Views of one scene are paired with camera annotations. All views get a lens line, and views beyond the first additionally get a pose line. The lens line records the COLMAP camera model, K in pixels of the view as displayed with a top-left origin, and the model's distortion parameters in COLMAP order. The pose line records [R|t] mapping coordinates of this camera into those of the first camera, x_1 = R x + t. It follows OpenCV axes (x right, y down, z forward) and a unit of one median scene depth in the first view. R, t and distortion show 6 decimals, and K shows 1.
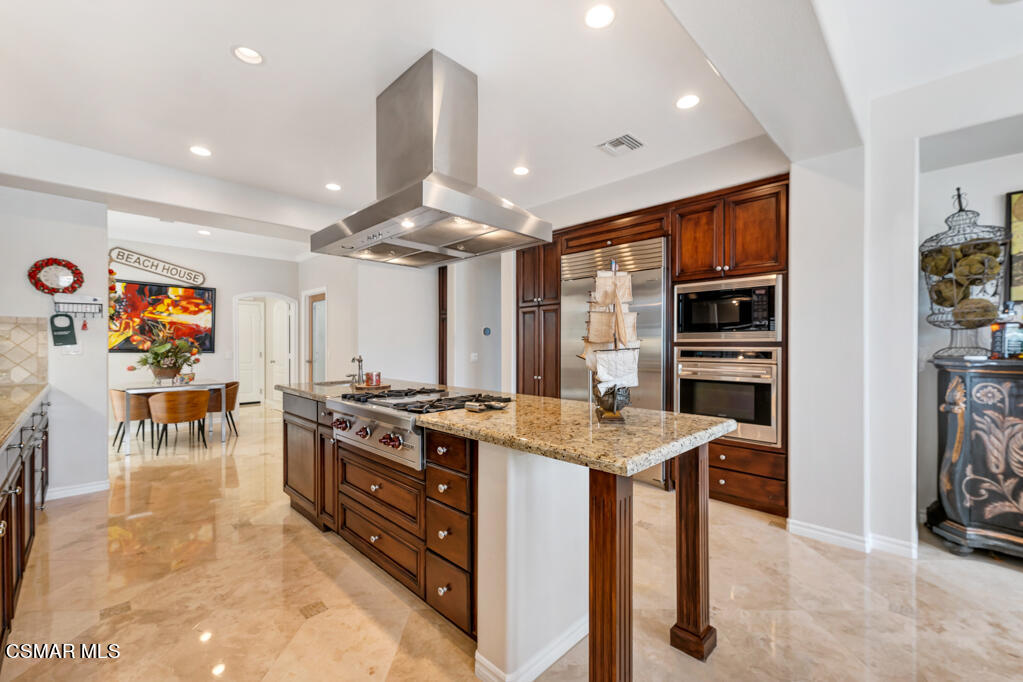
lens RADIAL K [[424.0, 0, 509.8], [0, 424.0, 341.2], [0, 0, 1]] dist [0.004600, -0.000813]
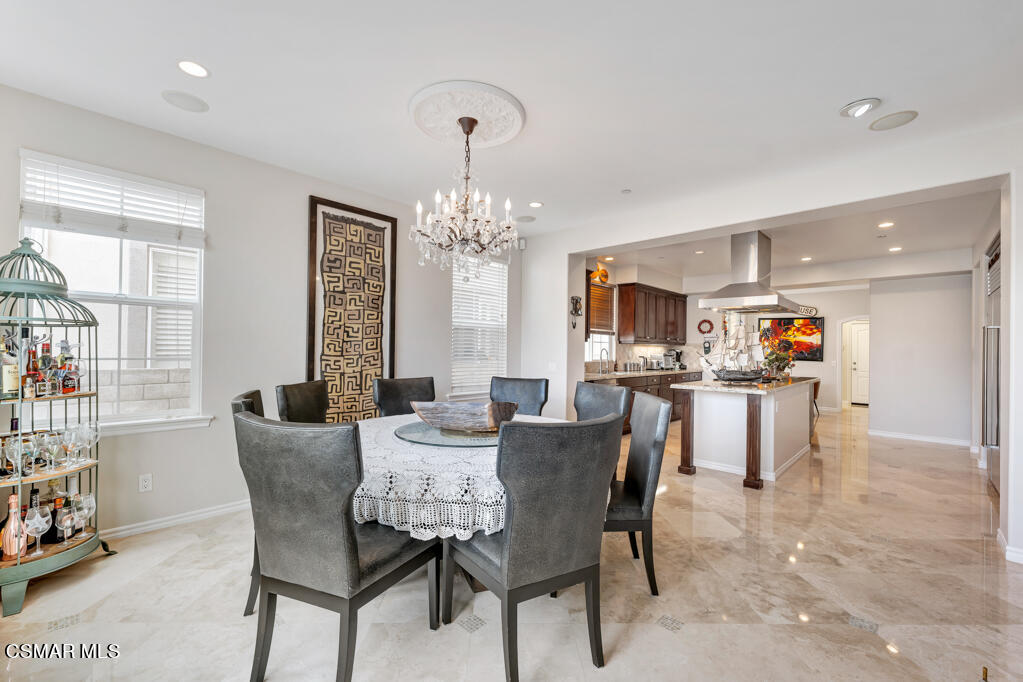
lens RADIAL K [[424.0, 0, 509.2], [0, 424.0, 347.9], [0, 0, 1]] dist [0.004600, -0.000813]
pose [[0.011638, -0.006297, -0.999912, 1.989140], [-0.006166, 0.999961, -0.006369, -0.006971], [0.999913, 0.006240, 0.011599, -0.249429]]
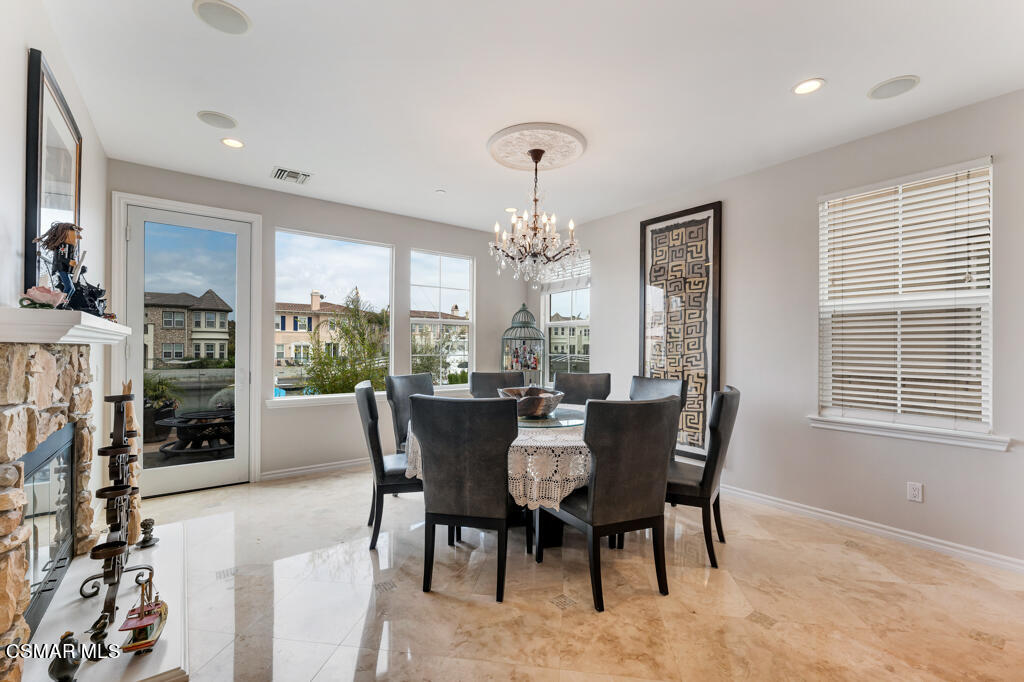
lens RADIAL K [[435.9, 0, 518.2], [0, 435.9, 356.5], [0, 0, 1]] dist [0.000869, 0.000031]
pose [[-0.991038, -0.009759, 0.133225, 0.739584], [-0.008389, 0.999906, 0.010841, 0.006198], [-0.133319, 0.009626, -0.991026, 0.985640]]
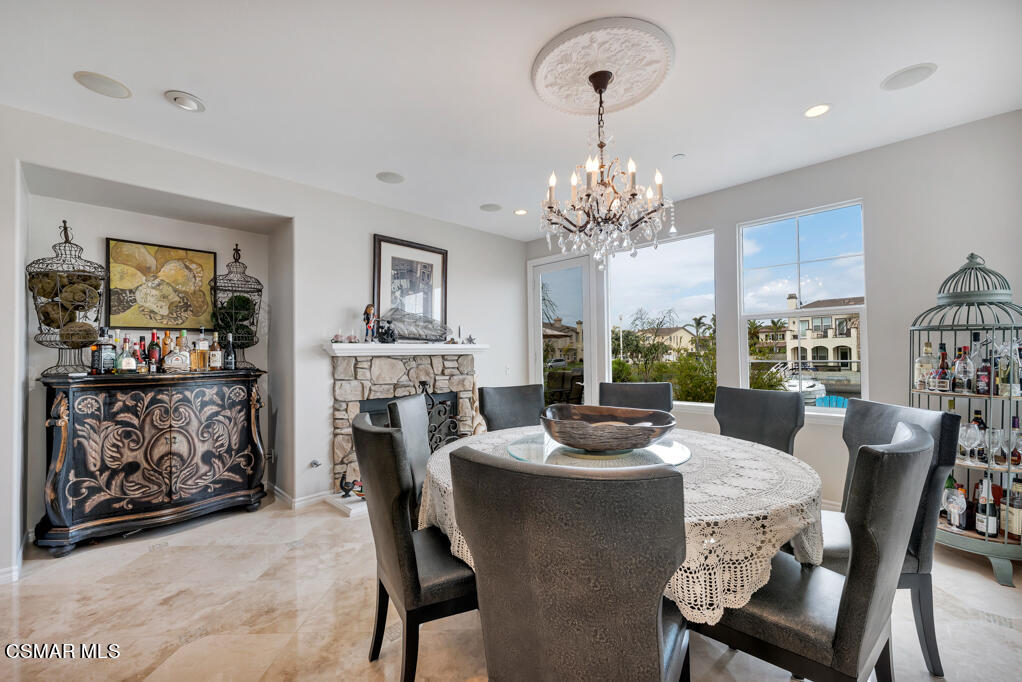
lens RADIAL K [[423.6, 0, 508.9], [0, 423.6, 347.8], [0, 0, 1]] dist [0.004600, -0.000813]
pose [[-0.003158, 0.015004, 0.999882, -0.047714], [0.008176, 0.999854, -0.014977, -0.005638], [-0.999962, 0.008127, -0.003280, -0.145880]]
